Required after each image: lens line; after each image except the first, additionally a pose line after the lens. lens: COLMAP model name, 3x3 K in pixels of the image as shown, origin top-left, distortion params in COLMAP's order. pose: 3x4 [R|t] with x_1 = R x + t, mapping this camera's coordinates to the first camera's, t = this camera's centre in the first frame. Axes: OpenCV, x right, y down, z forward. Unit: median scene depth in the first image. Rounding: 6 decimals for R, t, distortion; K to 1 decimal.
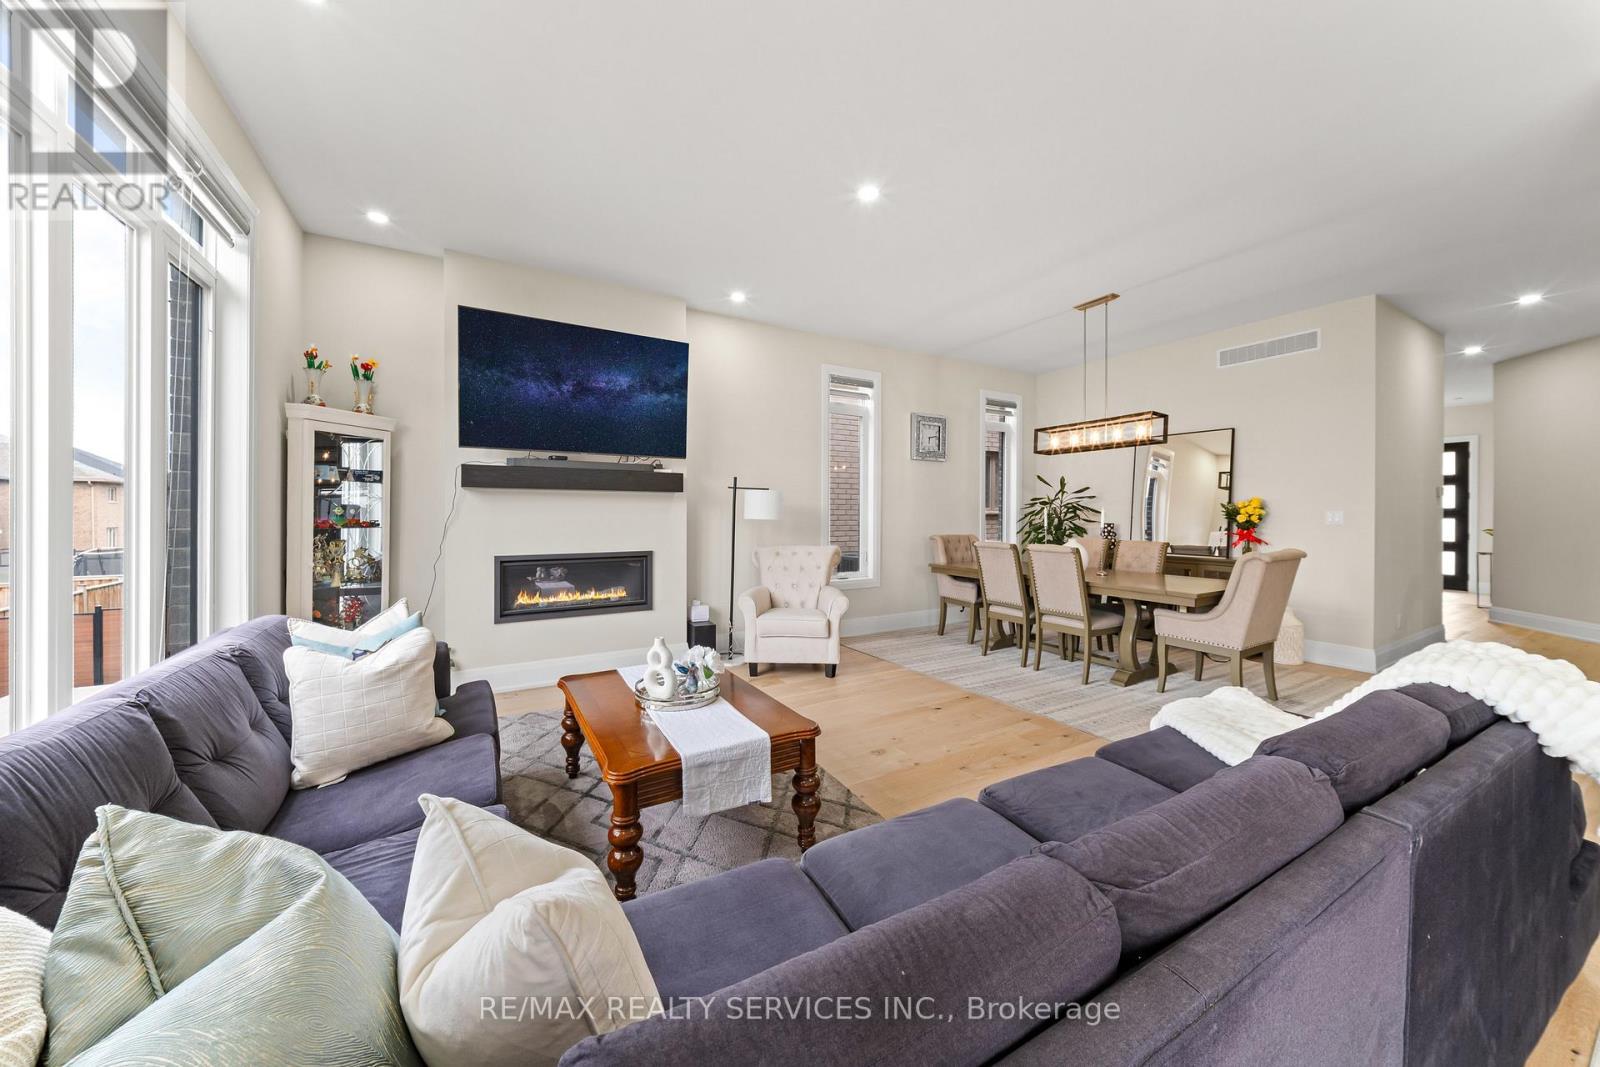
lens RADIAL K [[554.4, 0, 800.0], [0, 554.4, 518.2], [0, 0, 1]] dist [-0.000125, -0.003908]
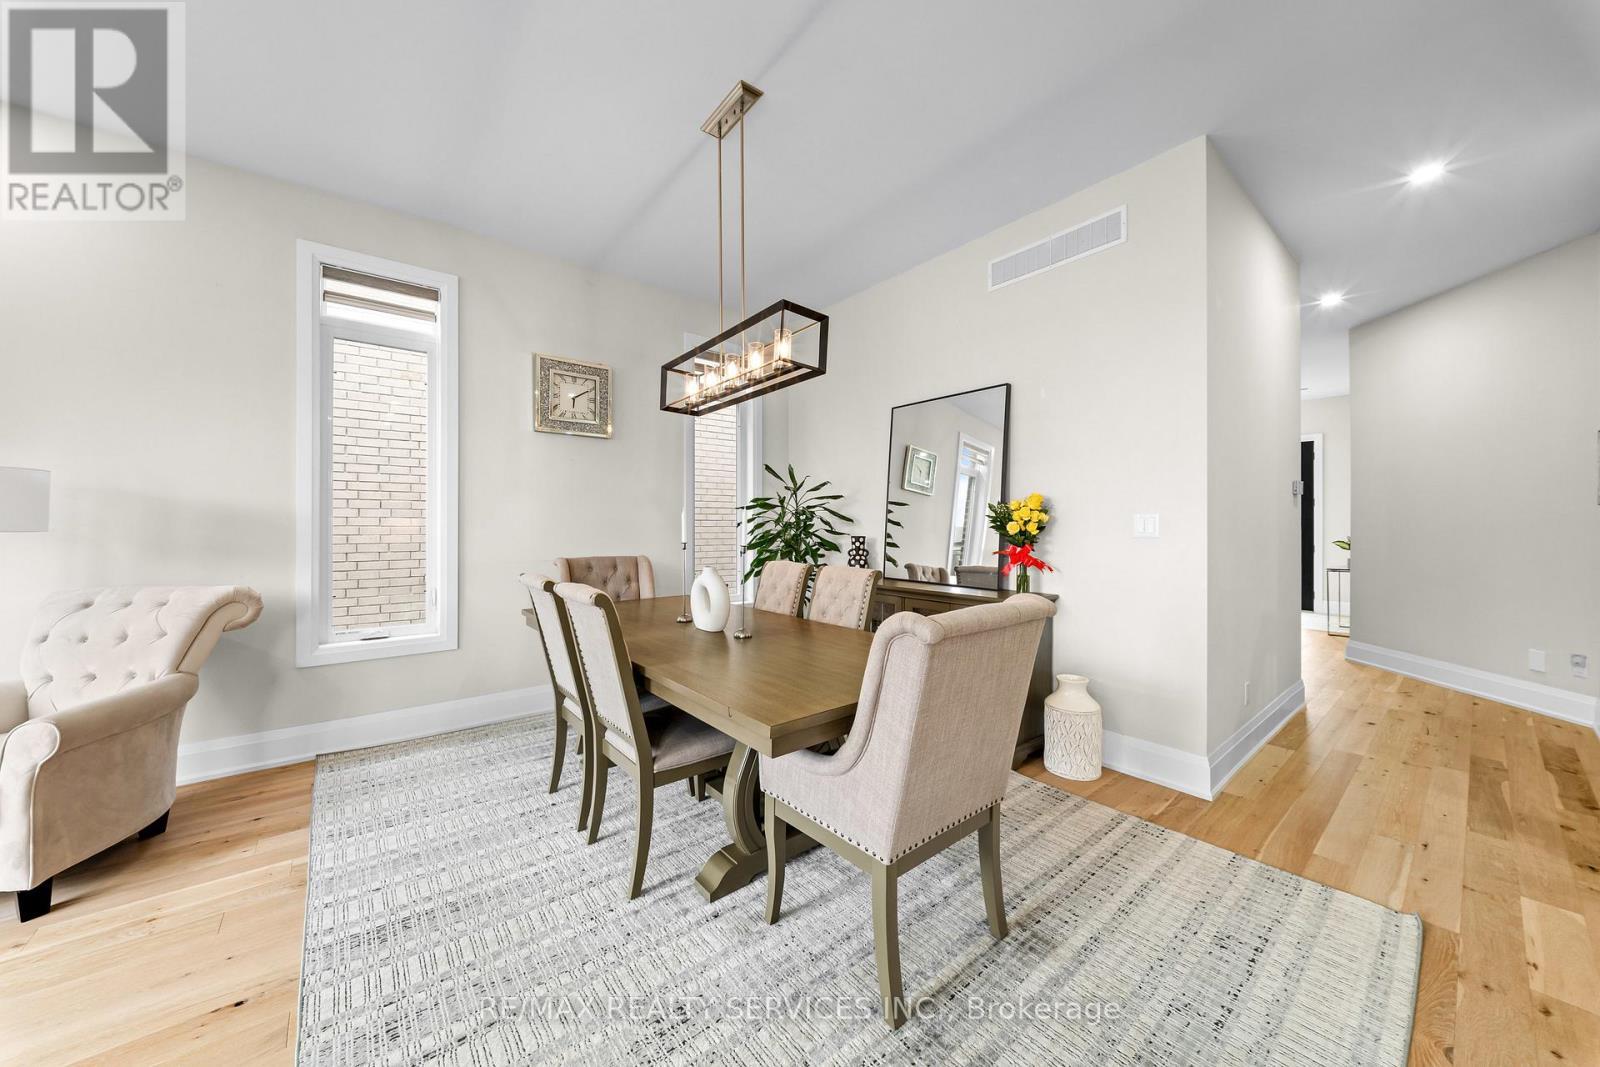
lens RADIAL K [[556.3, 0, 802.7], [0, 556.3, 527.7], [0, 0, 1]] dist [0.001527, -0.004087]
pose [[0.988084, -0.001890, 0.153903, 0.482246], [0.002756, 0.999982, -0.005419, 0.002790], [-0.153890, 0.005779, 0.988071, 0.441650]]
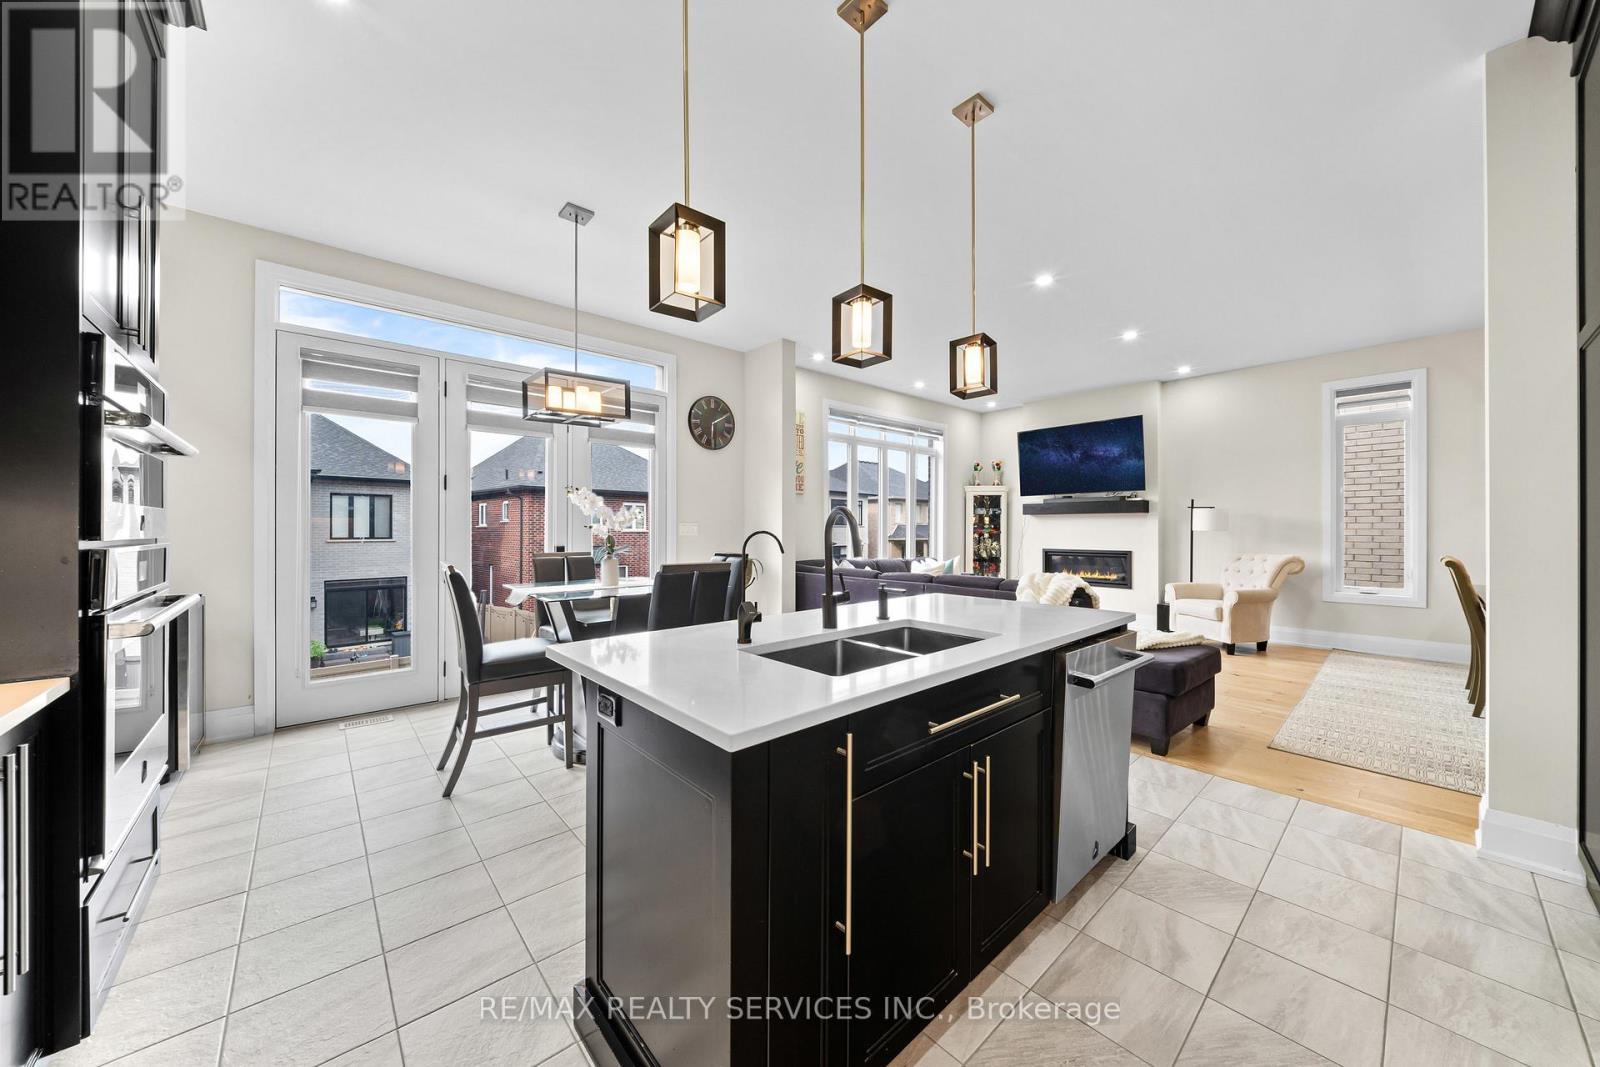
lens RADIAL K [[556.3, 0, 802.7], [0, 556.3, 527.7], [0, 0, 1]] dist [0.001527, -0.004087]
pose [[0.193922, -0.006328, -0.980997, 0.967335], [-0.008286, 0.999933, -0.008088, 0.012225], [0.980982, 0.009697, 0.193857, -0.181090]]
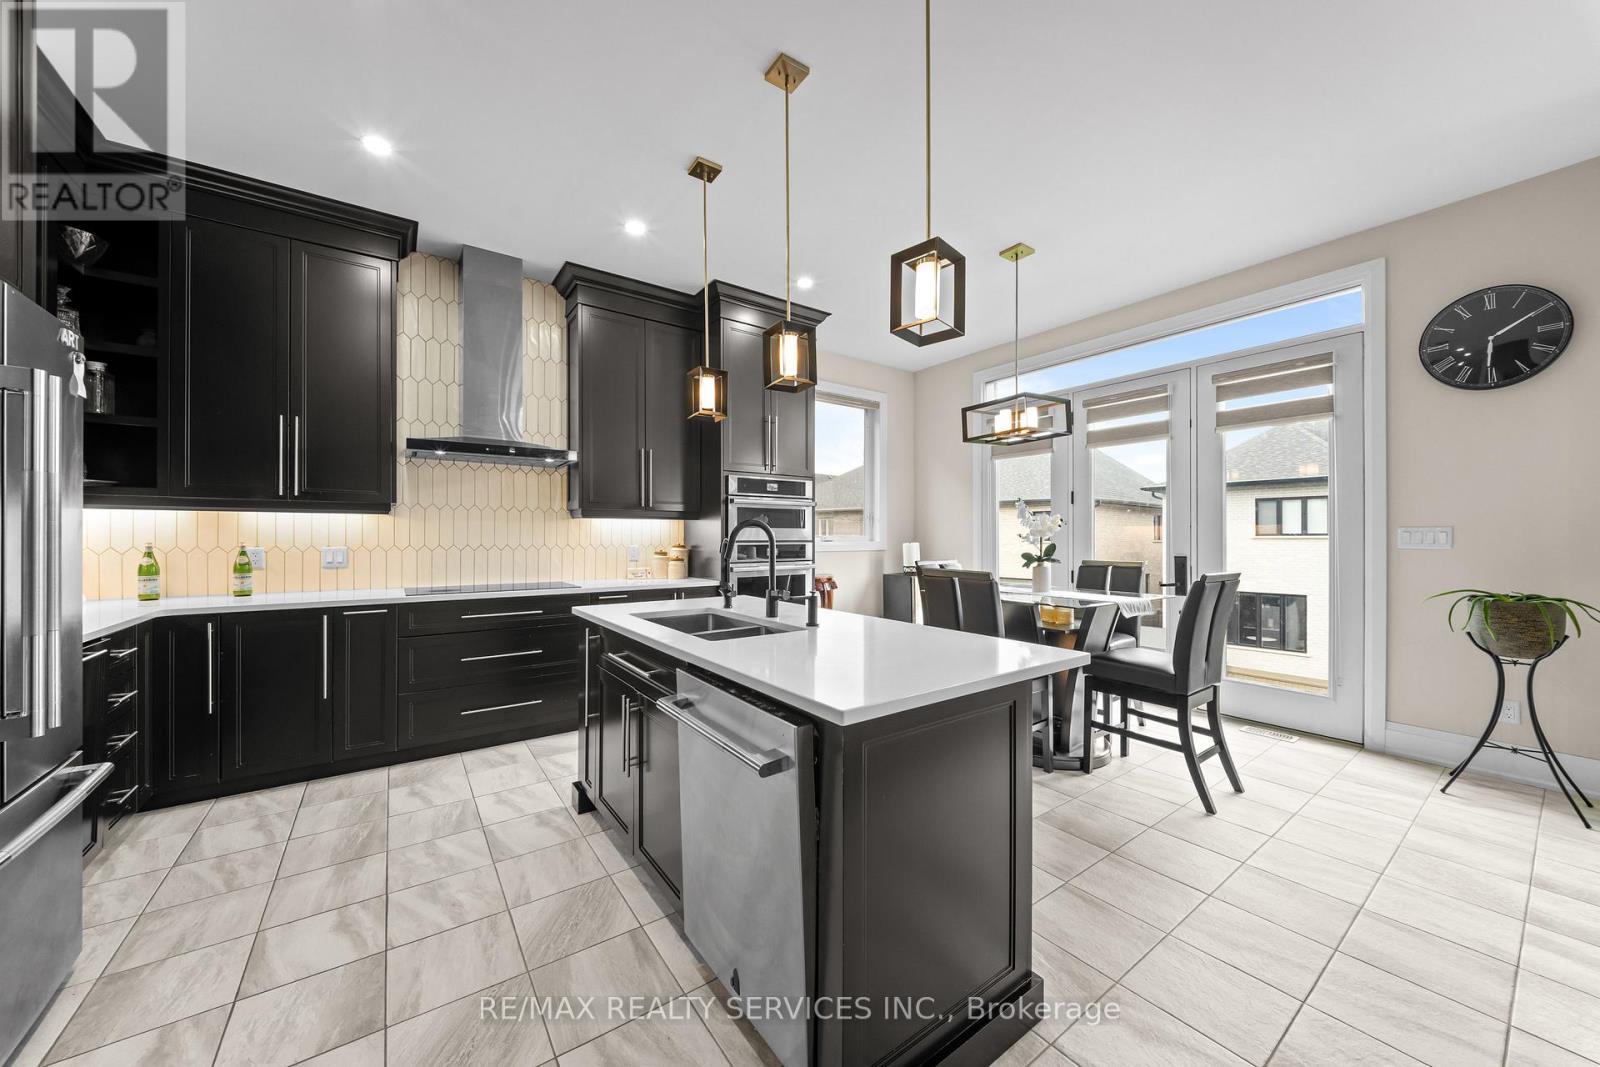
lens RADIAL K [[556.3, 0, 802.7], [0, 556.3, 527.7], [0, 0, 1]] dist [0.001527, -0.004087]
pose [[-0.995830, -0.006444, -0.091004, 0.637401], [-0.006345, 0.999979, -0.001376, 0.002674], [0.091011, -0.000793, -0.995850, 0.348325]]
